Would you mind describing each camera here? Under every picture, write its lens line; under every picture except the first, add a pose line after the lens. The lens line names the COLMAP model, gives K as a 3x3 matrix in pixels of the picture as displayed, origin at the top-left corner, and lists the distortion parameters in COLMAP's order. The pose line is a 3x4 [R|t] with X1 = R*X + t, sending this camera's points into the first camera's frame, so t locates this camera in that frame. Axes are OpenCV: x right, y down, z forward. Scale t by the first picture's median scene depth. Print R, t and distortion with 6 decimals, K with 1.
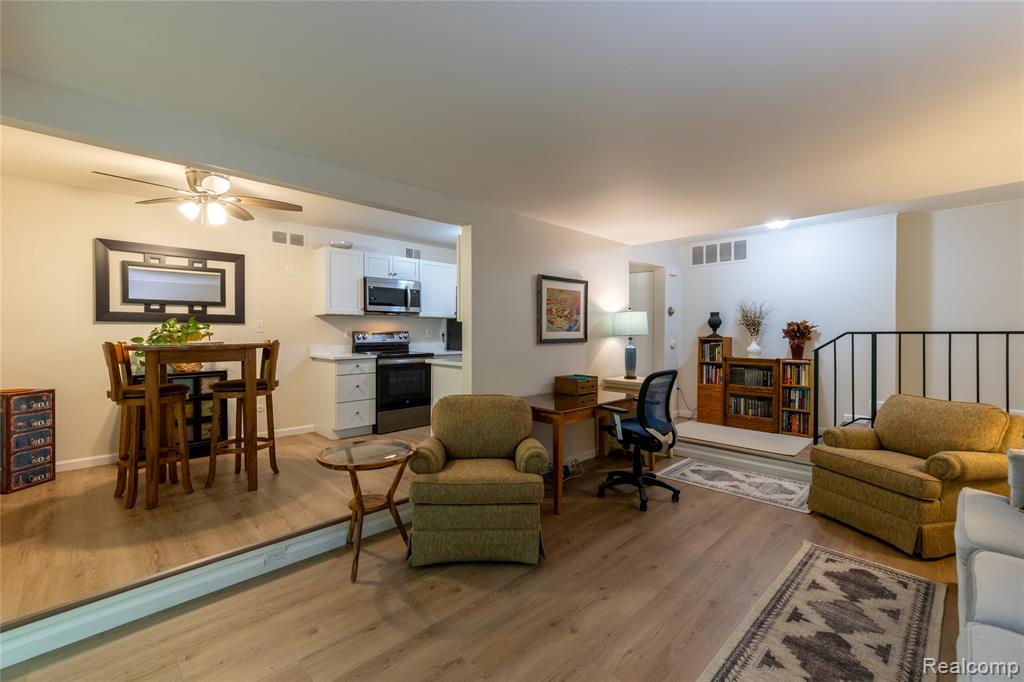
lens RADIAL K [[437.9, 0, 513.7], [0, 437.9, 335.3], [0, 0, 1]] dist [0.019167, 0.000560]
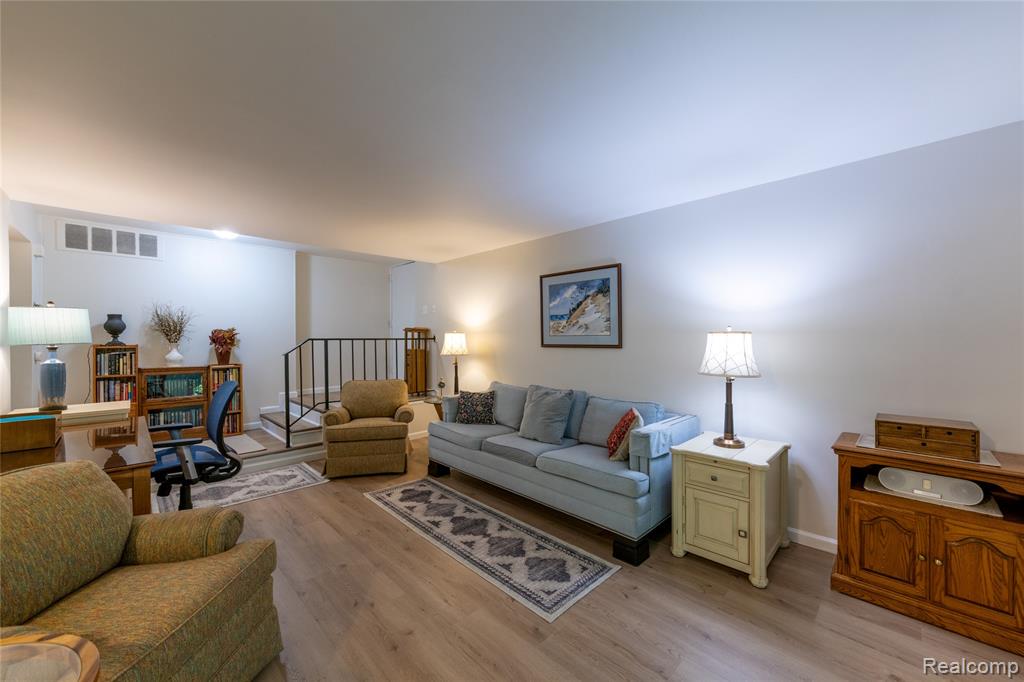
lens RADIAL K [[401.2, 0, 512.0], [0, 401.2, 341.0], [0, 0, 1]] dist [-0.001451, -0.000149]
pose [[0.002833, -0.005112, 0.999983, -0.410522], [0.007574, 0.999958, 0.005090, -0.002393], [-0.999967, 0.007559, 0.002871, 0.397927]]
